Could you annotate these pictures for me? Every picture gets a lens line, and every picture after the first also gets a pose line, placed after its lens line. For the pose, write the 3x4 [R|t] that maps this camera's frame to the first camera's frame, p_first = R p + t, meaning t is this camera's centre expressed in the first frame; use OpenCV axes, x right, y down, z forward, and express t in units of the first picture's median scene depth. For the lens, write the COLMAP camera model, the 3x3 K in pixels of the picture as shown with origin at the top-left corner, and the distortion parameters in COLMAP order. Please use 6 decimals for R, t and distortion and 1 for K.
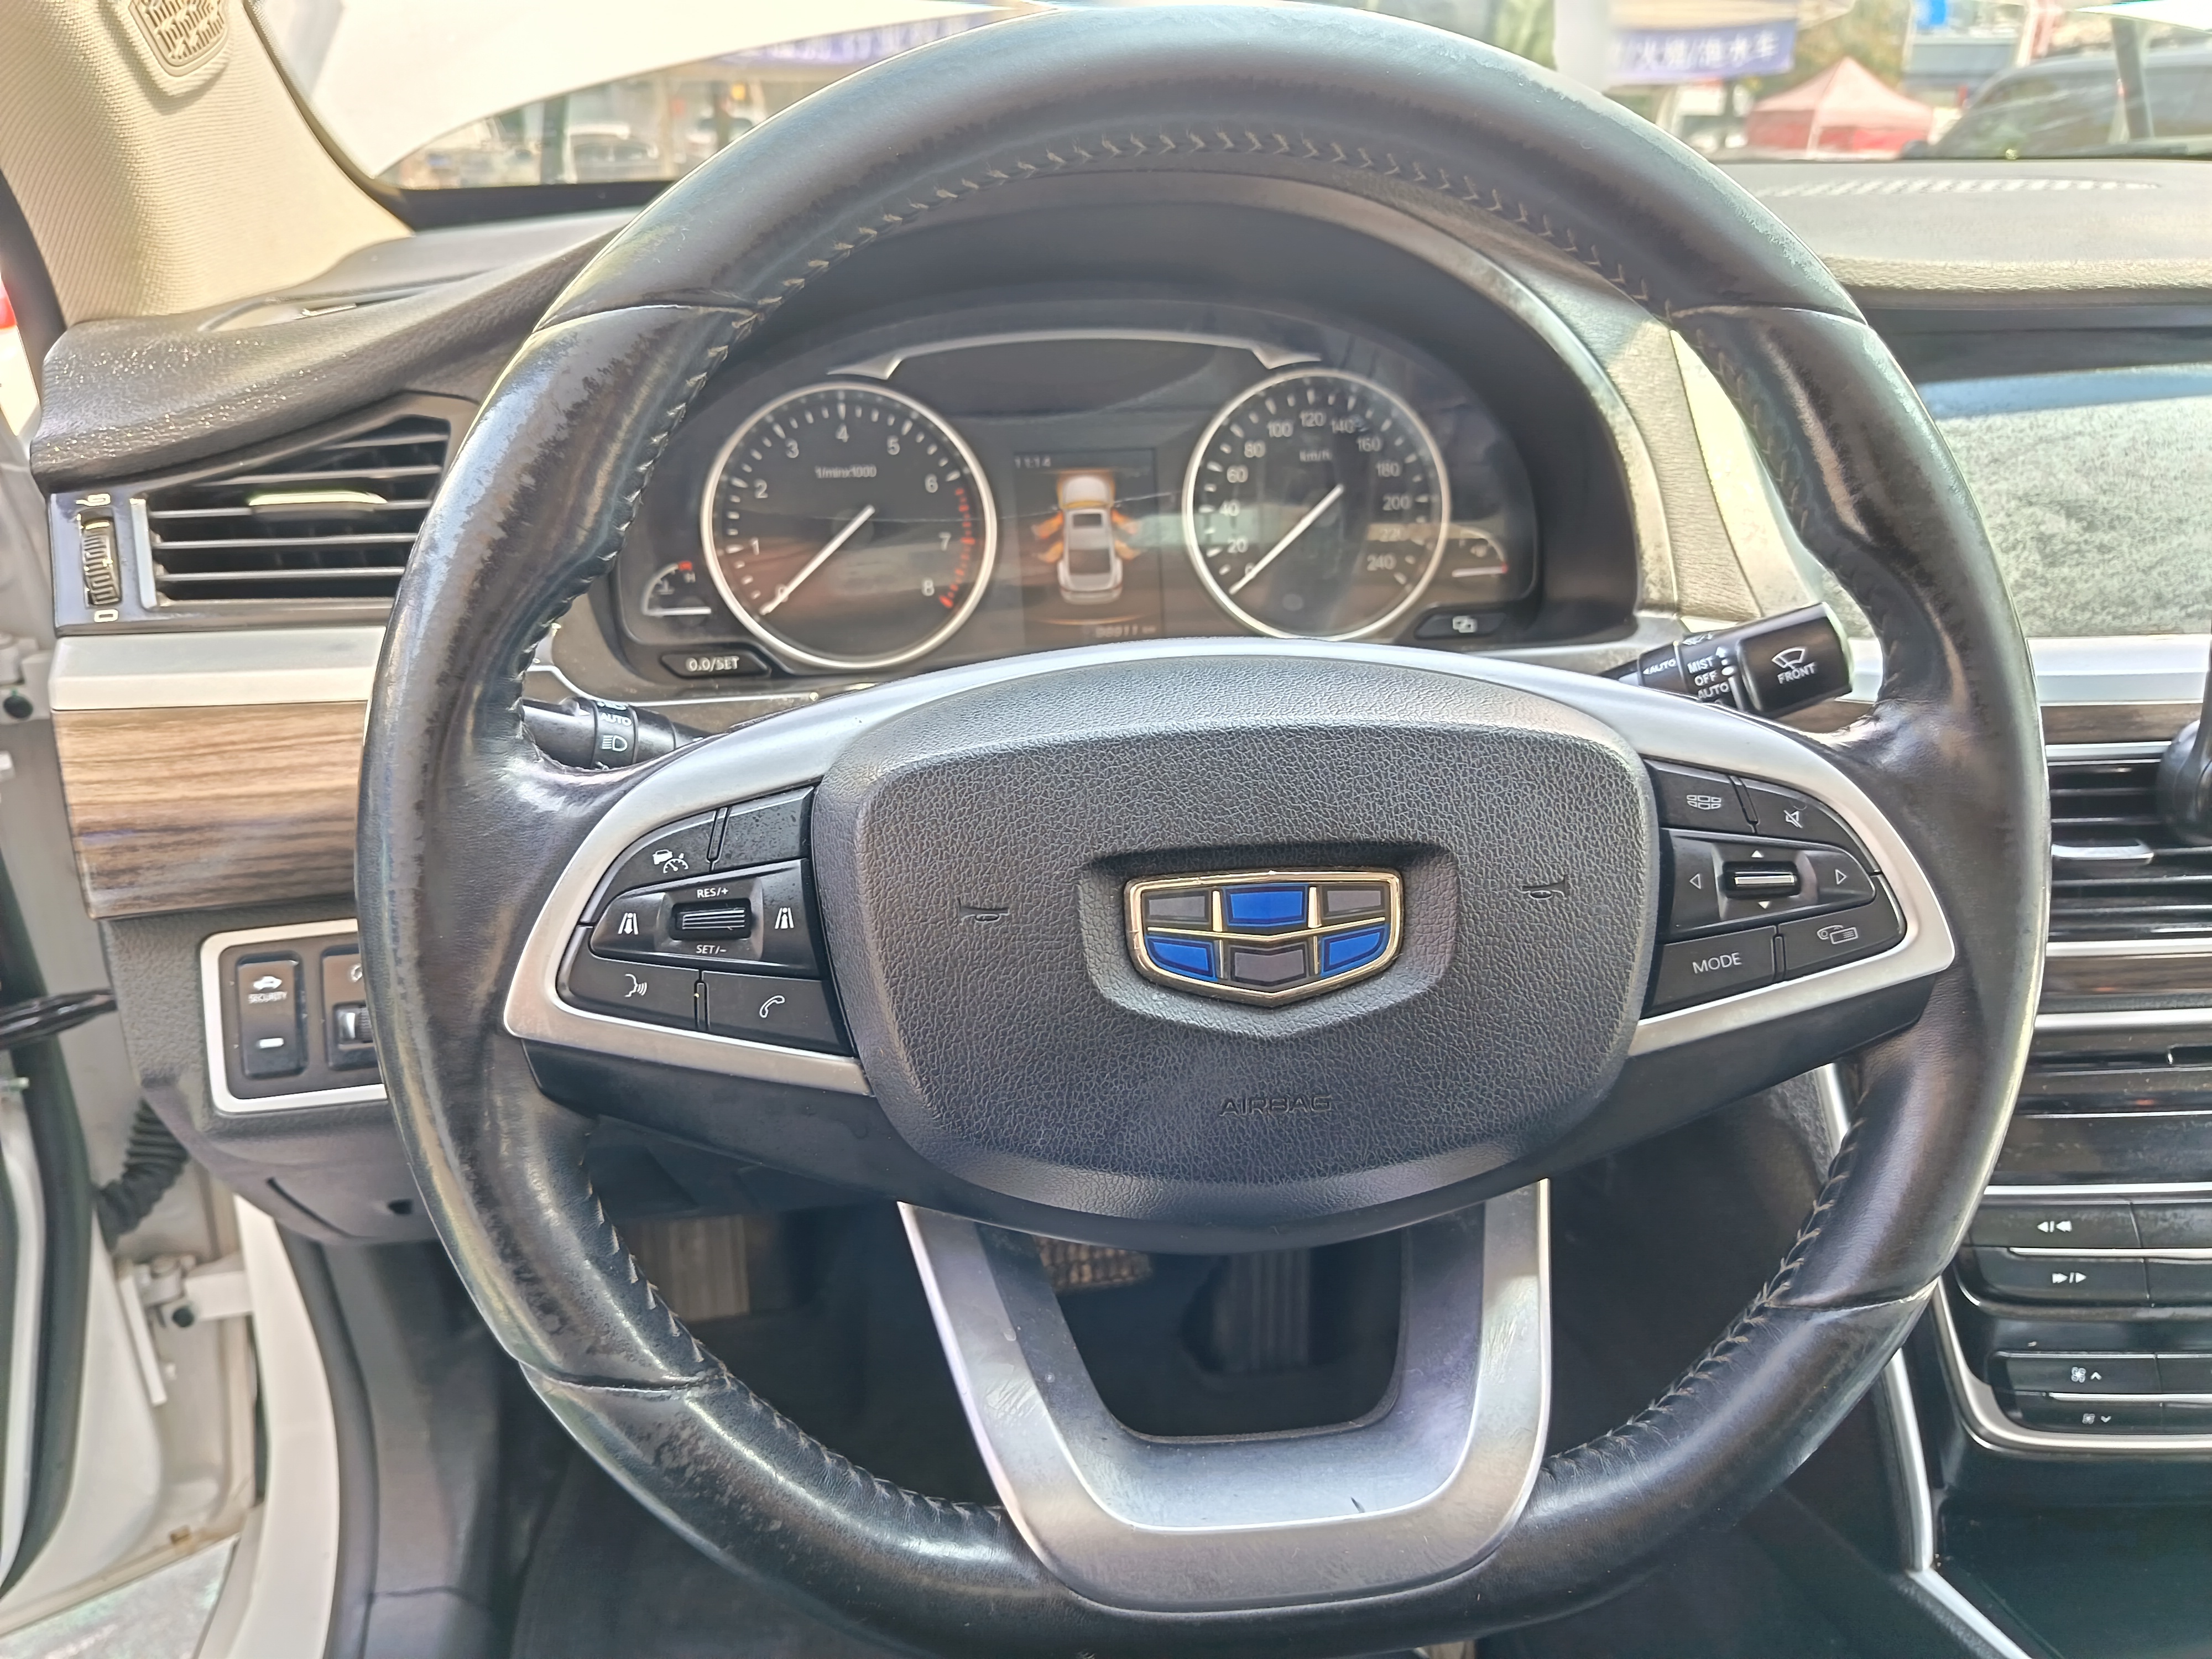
lens RADIAL K [[1529.5, 0, 1107.7], [0, 1529.5, 848.5], [0, 0, 1]] dist [0.028532, -0.039013]
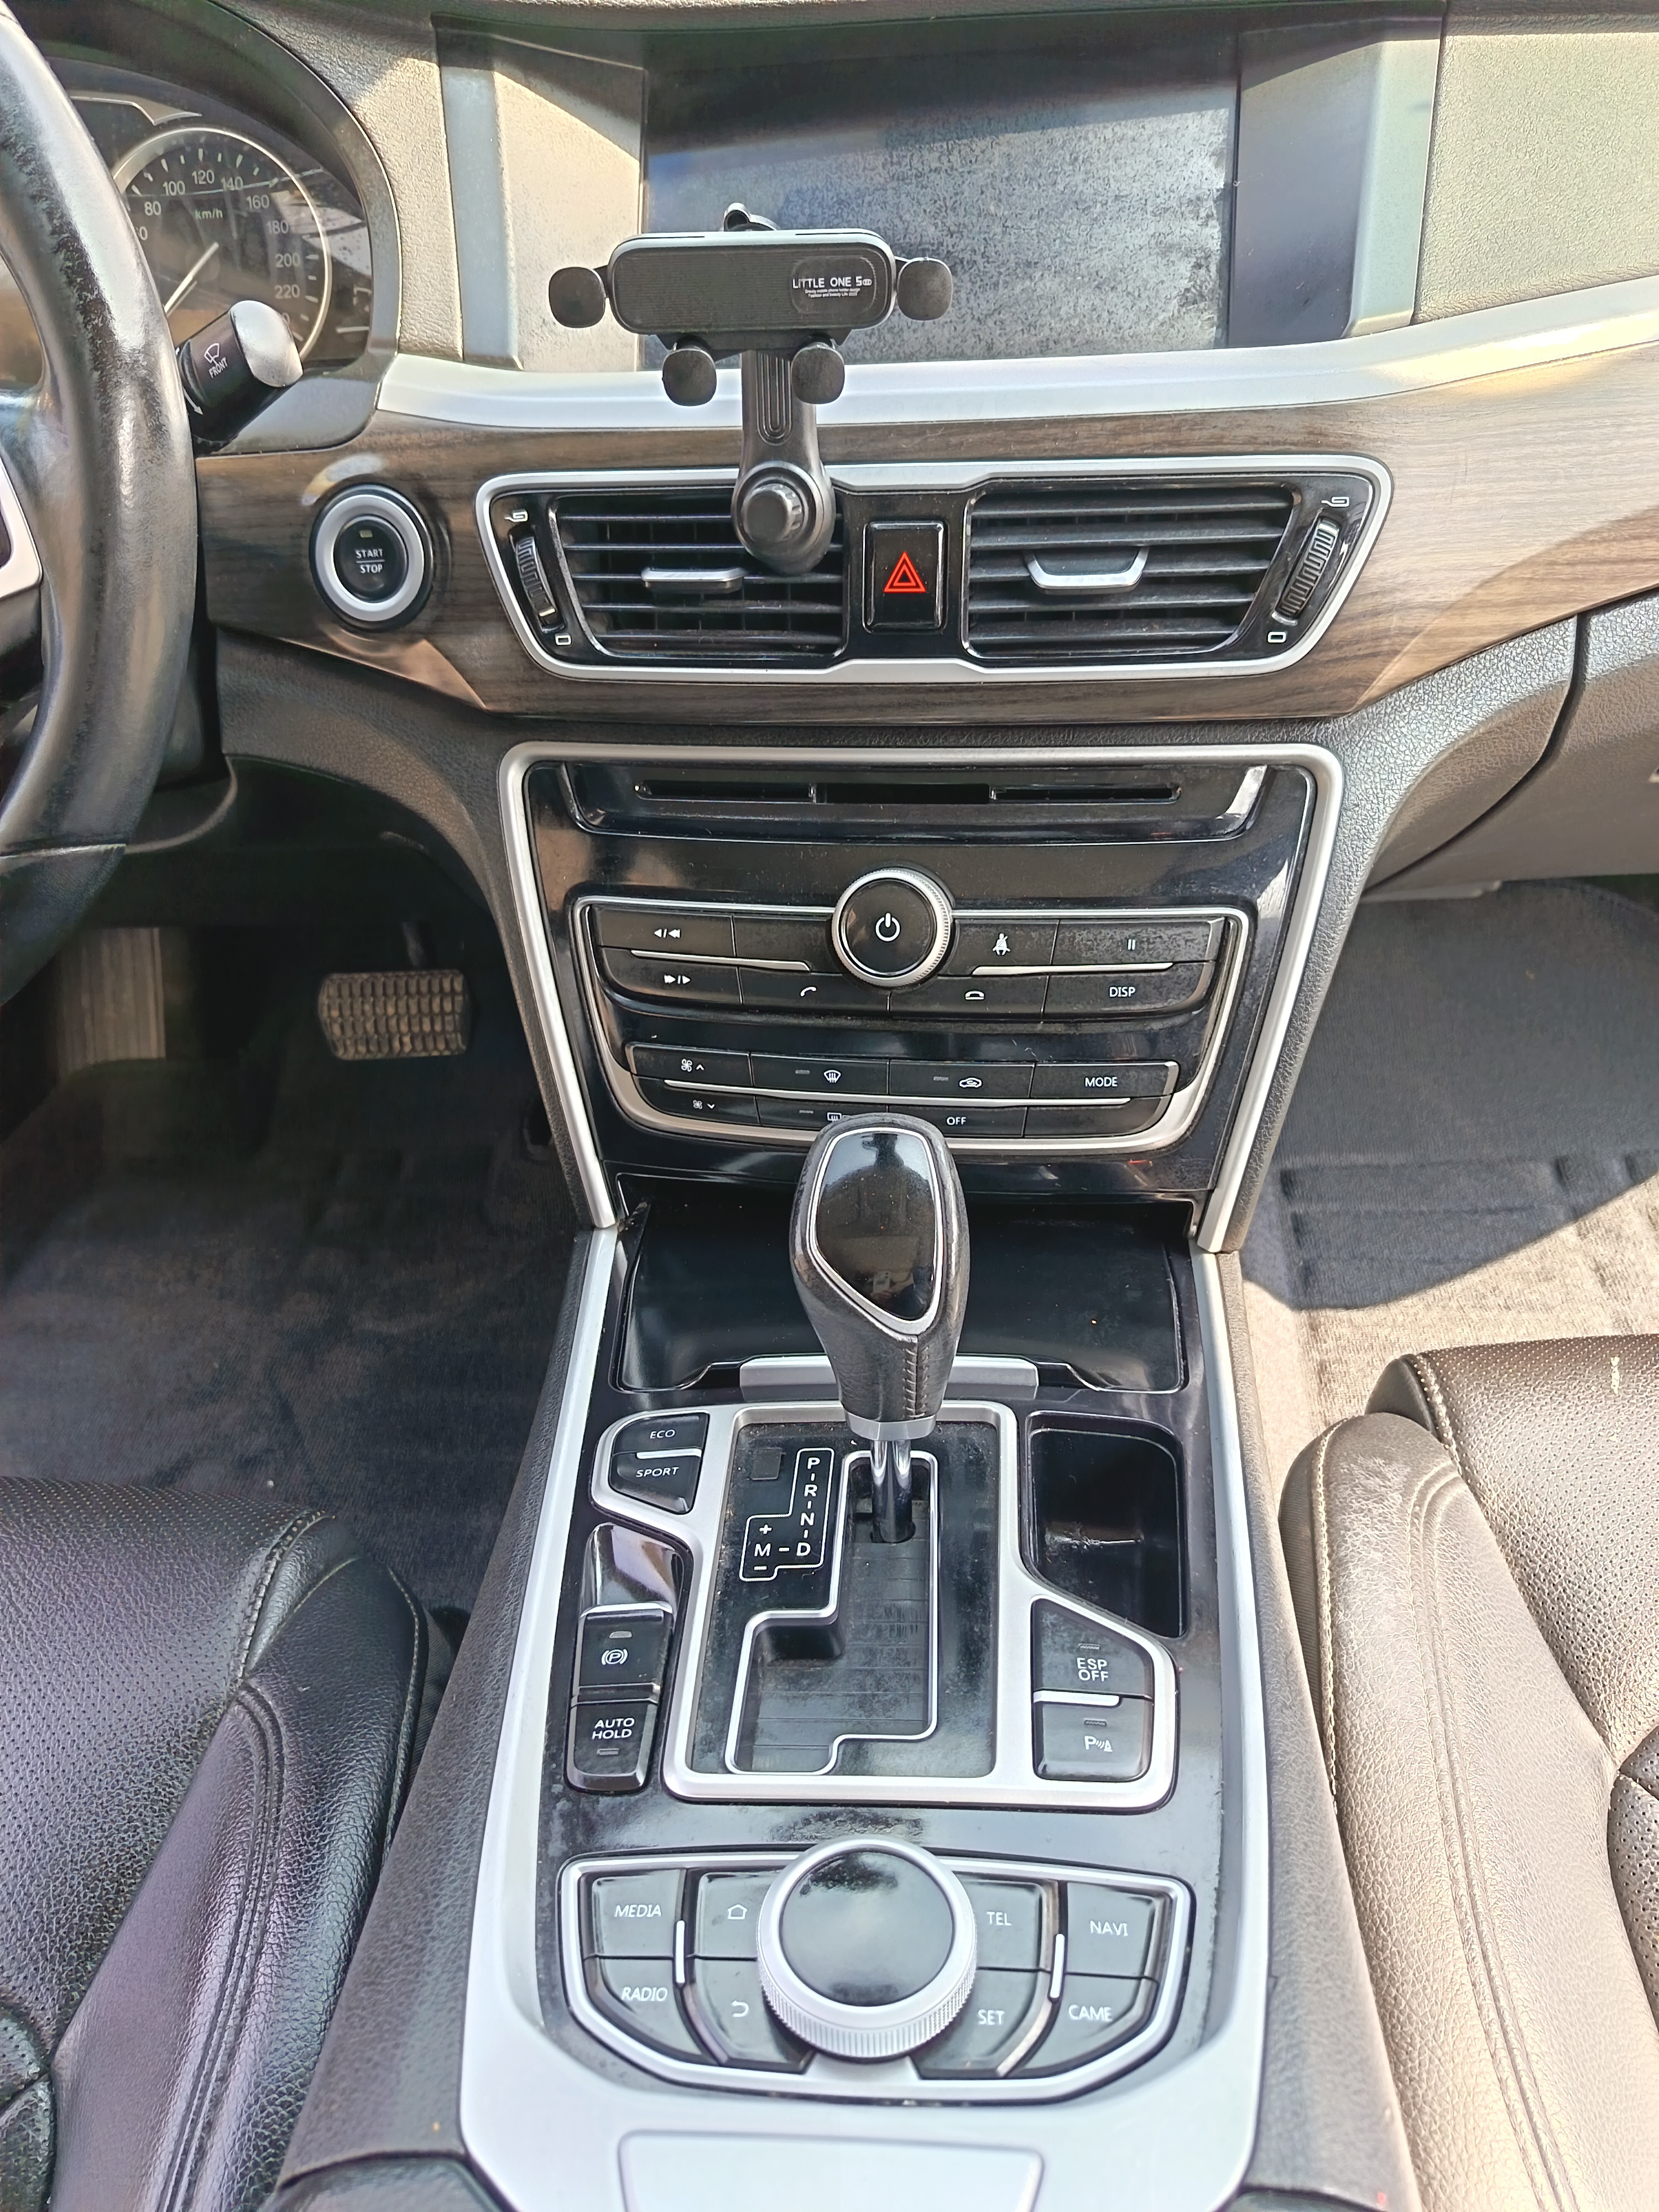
lens RADIAL K [[1529.5, 0, 832.3], [0, 1529.5, 1092.3], [0, 0, 1]] dist [0.028532, -0.039013]
pose [[0.975776, 0.088130, -0.200234, 0.848888], [-0.048521, 0.979656, 0.194731, 0.120650], [0.213322, -0.180299, 0.960201, -0.056998]]
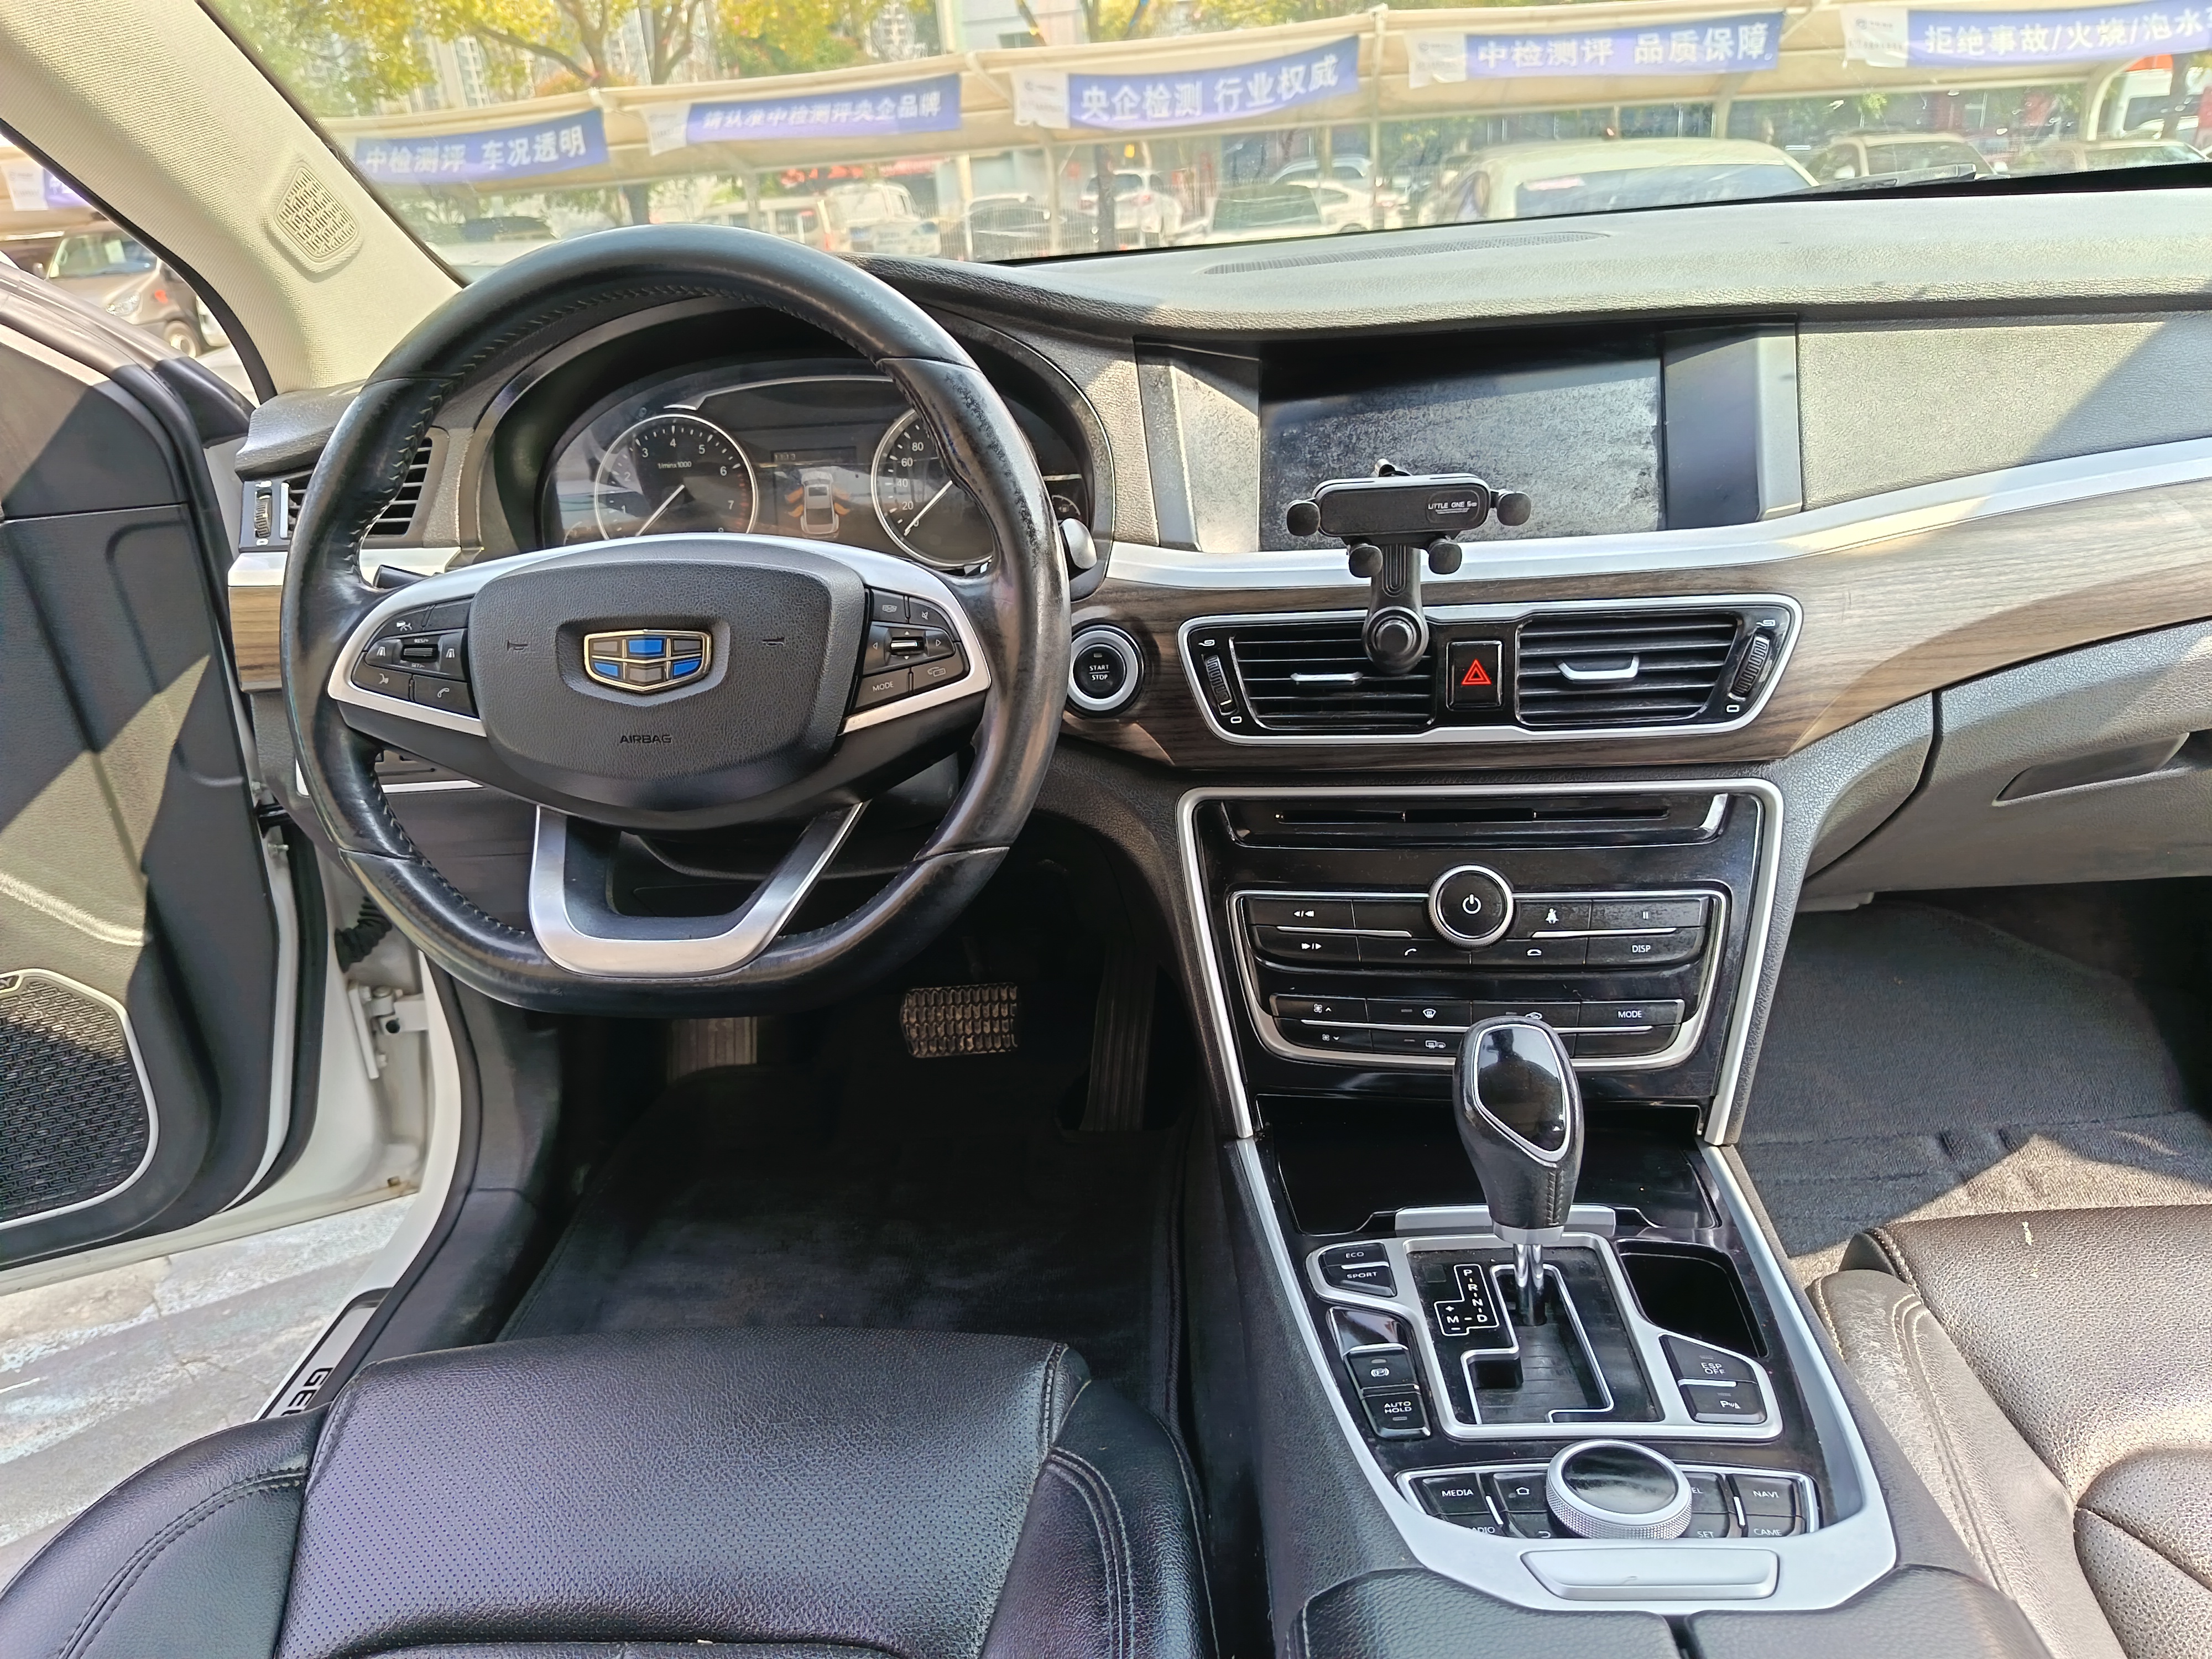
lens RADIAL K [[1529.5, 0, 1104.5], [0, 1529.5, 833.3], [0, 0, 1]] dist [0.028532, -0.039013]
pose [[0.971357, 0.028530, -0.235906, 0.687764], [-0.034499, 0.999180, -0.021211, 0.177777], [0.235107, 0.028742, 0.971544, -0.517070]]
